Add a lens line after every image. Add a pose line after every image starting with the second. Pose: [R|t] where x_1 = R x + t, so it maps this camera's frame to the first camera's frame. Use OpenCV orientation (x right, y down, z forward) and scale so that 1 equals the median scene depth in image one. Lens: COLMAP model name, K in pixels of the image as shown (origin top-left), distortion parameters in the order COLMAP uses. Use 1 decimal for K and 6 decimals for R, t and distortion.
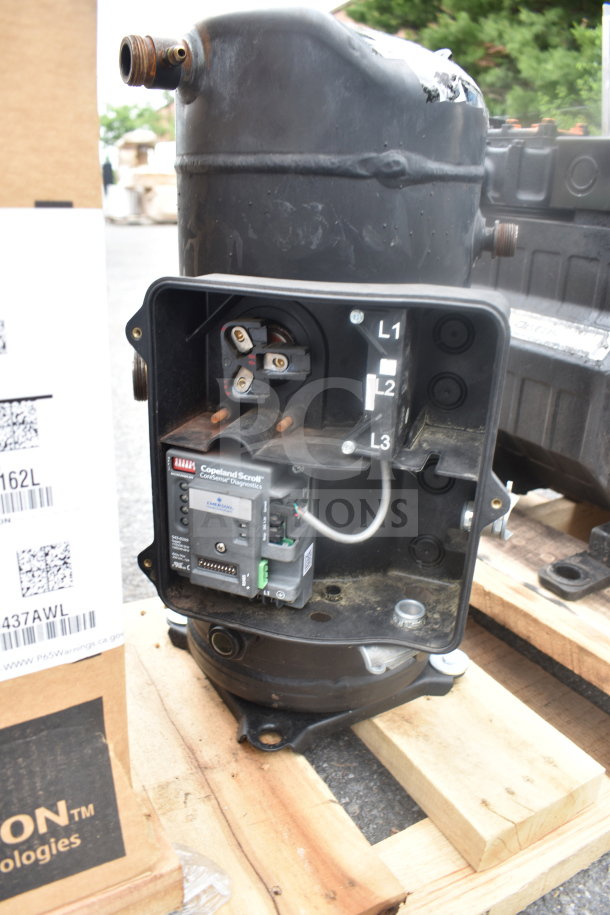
lens RADIAL K [[704.4, 0, 305.0], [0, 704.4, 457.5], [0, 0, 1]] dist [-0.091598, -0.000272]
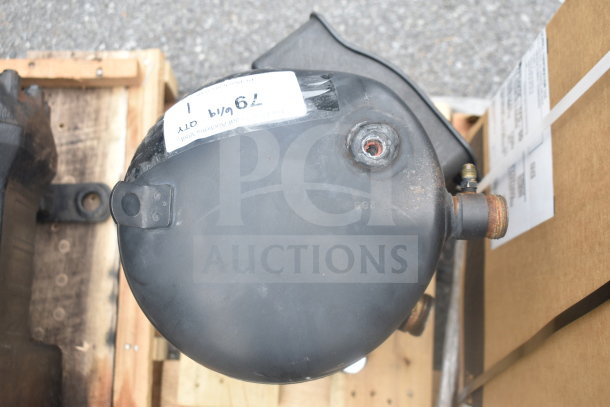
lens RADIAL K [[725.8, 0, 305.0], [0, 725.8, 203.5], [0, 0, 1]] dist [-0.066547, 0.002303]
pose [[-0.848771, -0.525355, 0.059912, -0.043323], [0.156236, -0.140929, 0.977614, -1.444164], [-0.505151, 0.839131, 0.201696, 0.736944]]
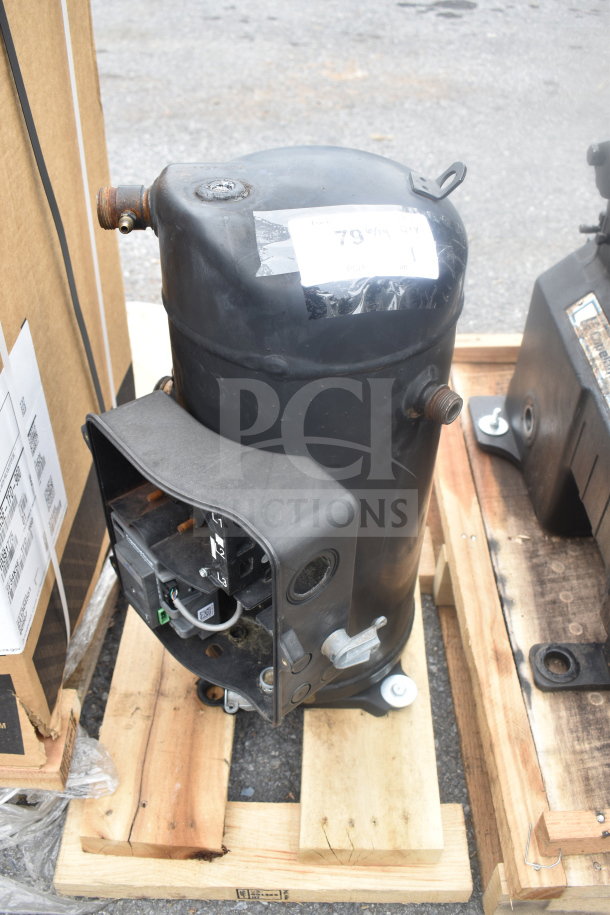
lens RADIAL K [[839.1, 0, 305.0], [0, 839.1, 457.5], [0, 0, 1]] dist [-0.093273, -0.000485]
pose [[0.860069, 0.329504, -0.389497, 0.590484], [-0.179271, 0.909960, 0.373946, -0.640498], [0.477643, -0.251794, 0.841699, -0.109927]]
